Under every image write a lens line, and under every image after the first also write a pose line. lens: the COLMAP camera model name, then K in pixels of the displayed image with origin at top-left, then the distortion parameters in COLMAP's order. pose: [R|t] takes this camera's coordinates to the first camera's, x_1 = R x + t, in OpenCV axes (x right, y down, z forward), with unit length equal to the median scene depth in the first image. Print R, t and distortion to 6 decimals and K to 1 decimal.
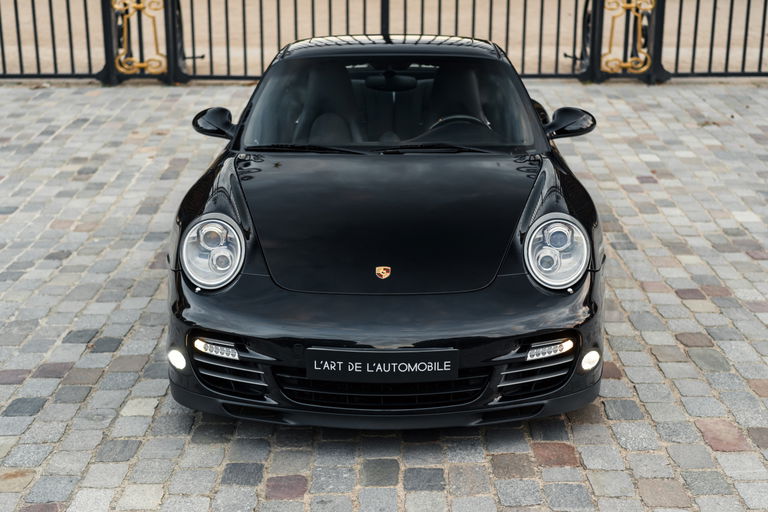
lens RADIAL K [[1227.5, 0, 384.0], [0, 1227.5, 256.0], [0, 0, 1]] dist [-0.007529, -0.070320]
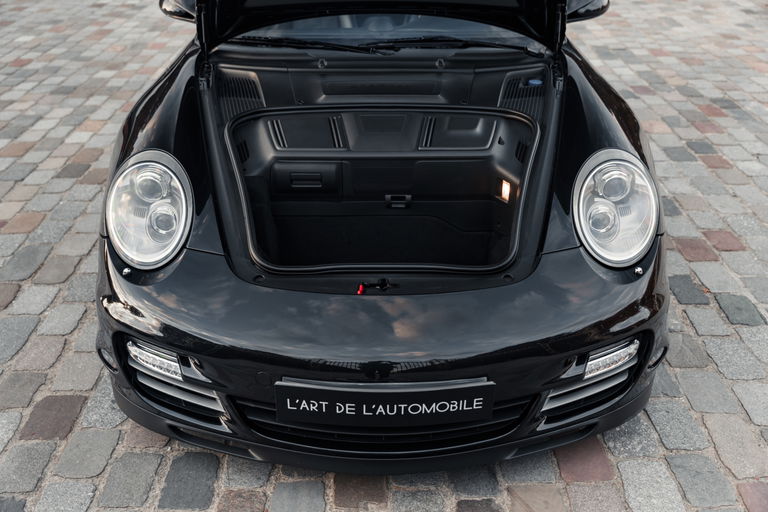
lens RADIAL K [[736.0, 0, 384.0], [0, 736.0, 256.0], [0, 0, 1]] dist [-0.002320, -0.000333]
pose [[0.999572, -0.012033, 0.026659, -0.011241], [0.004665, 0.965377, 0.260818, -0.094101], [-0.028875, -0.260582, 0.965020, 0.579551]]
